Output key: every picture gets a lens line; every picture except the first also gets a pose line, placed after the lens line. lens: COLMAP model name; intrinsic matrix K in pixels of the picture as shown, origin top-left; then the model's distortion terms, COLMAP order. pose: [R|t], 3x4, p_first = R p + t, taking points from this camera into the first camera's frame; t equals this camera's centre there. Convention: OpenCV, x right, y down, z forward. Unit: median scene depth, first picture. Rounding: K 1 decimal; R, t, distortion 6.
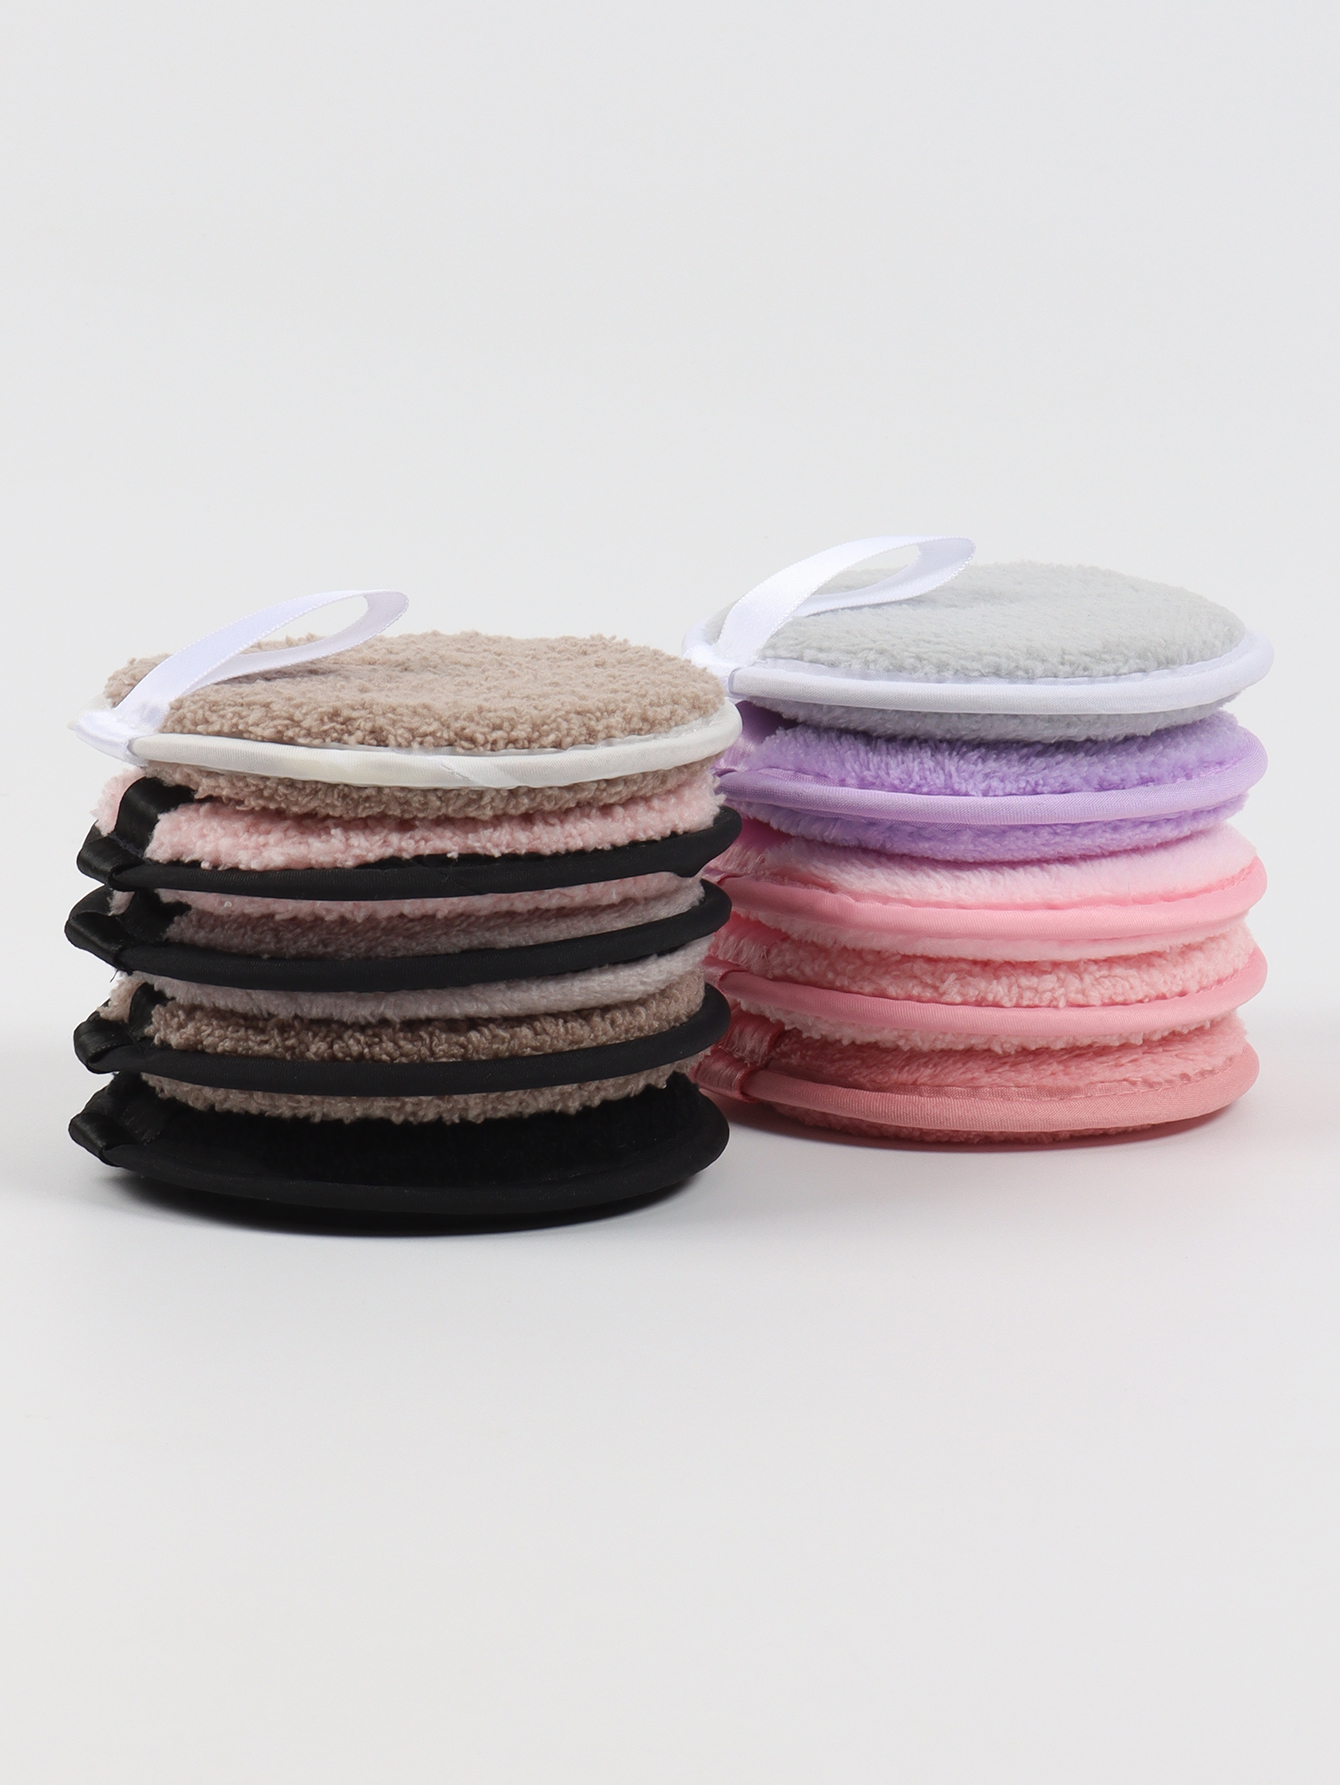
lens RADIAL K [[2660.4, 0, 667.6], [0, 2660.4, 892.8], [0, 0, 1]] dist [-0.108568, 0.000000]
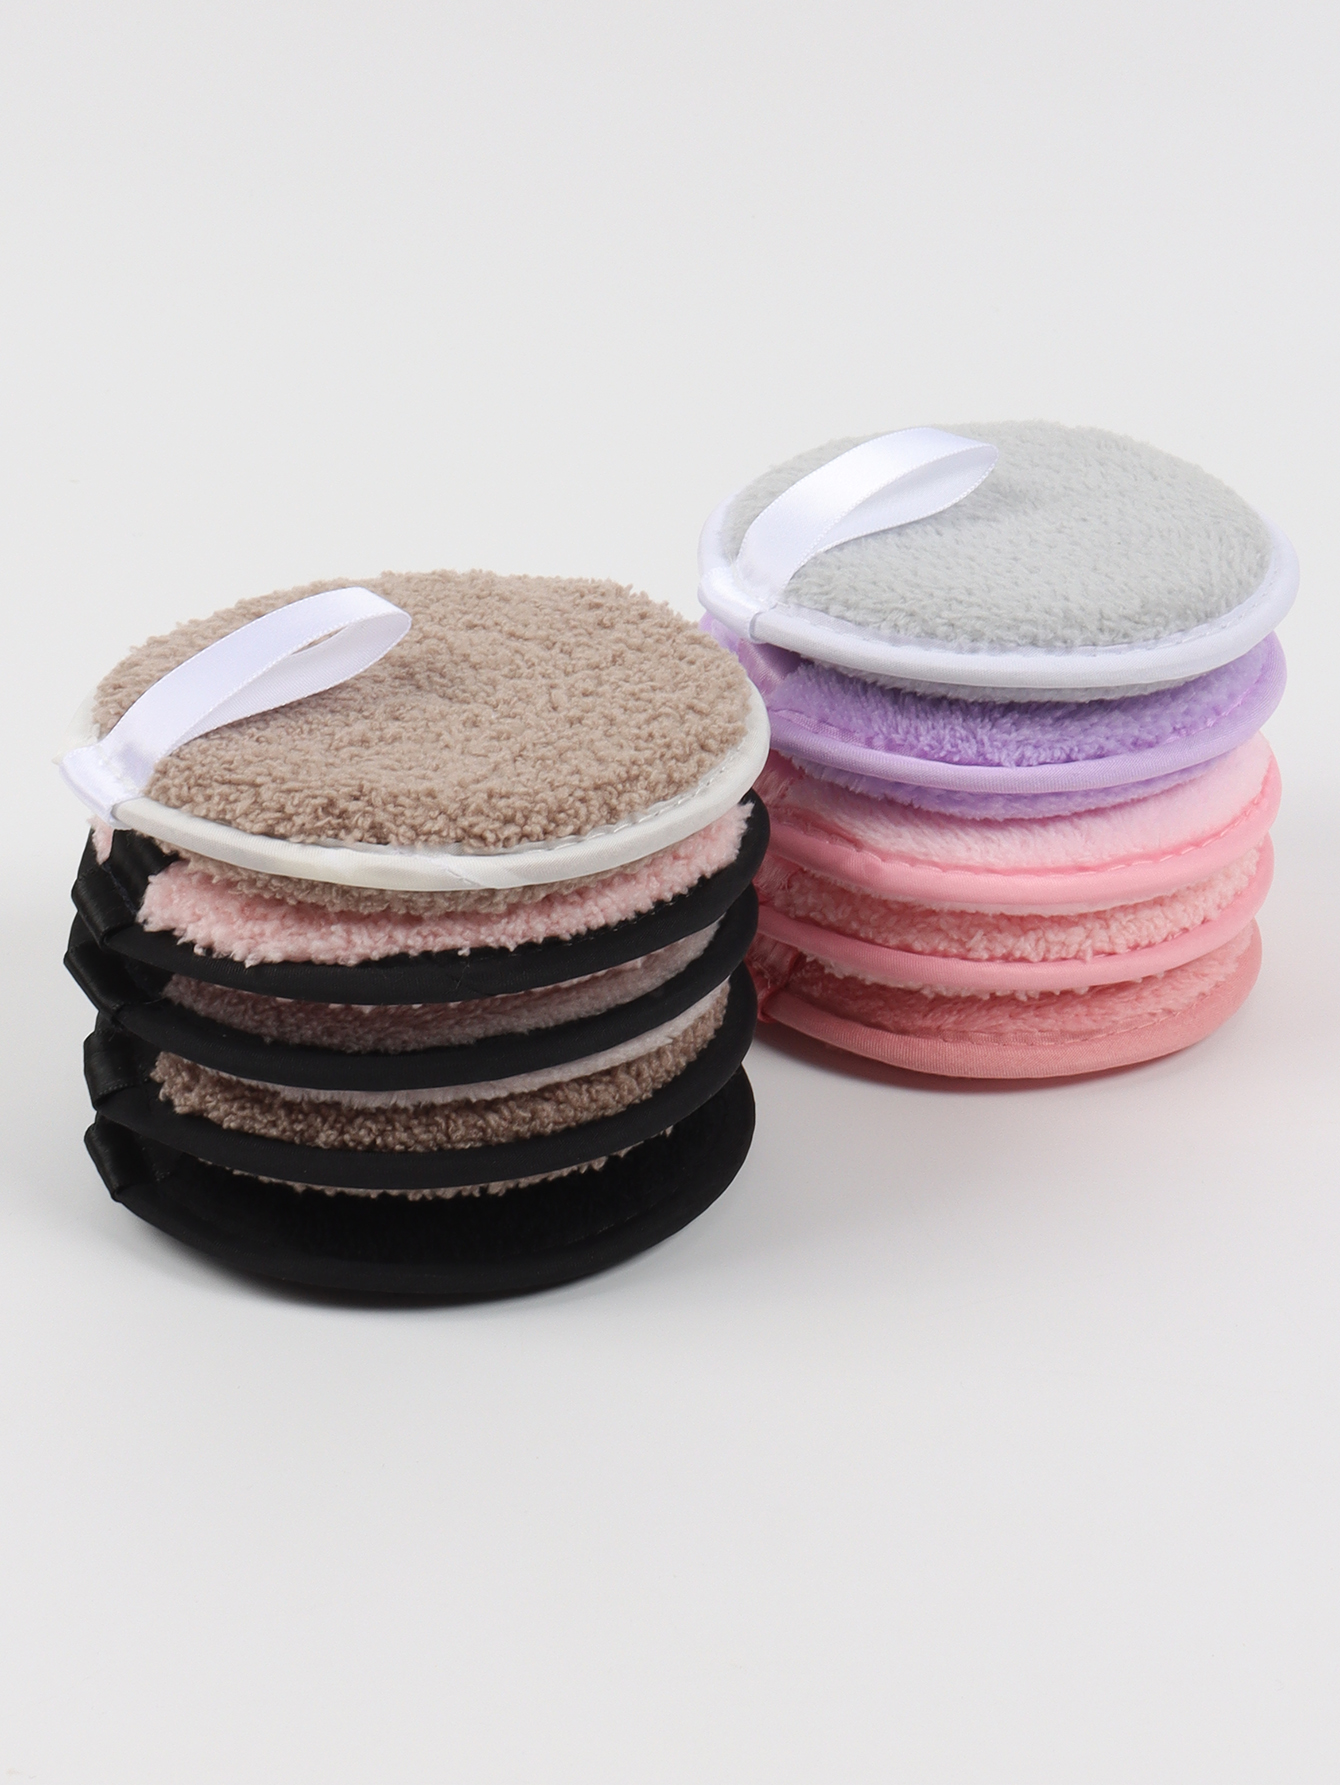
lens RADIAL K [[2269.2, 0, 673.3], [0, 2269.2, 892.0], [0, 0, 1]] dist [-0.161040, 0.000000]
pose [[0.999937, -0.011118, 0.001432, -0.007911], [0.010712, 0.985366, 0.170118, -0.139505], [-0.003302, -0.170092, 0.985423, 0.194262]]
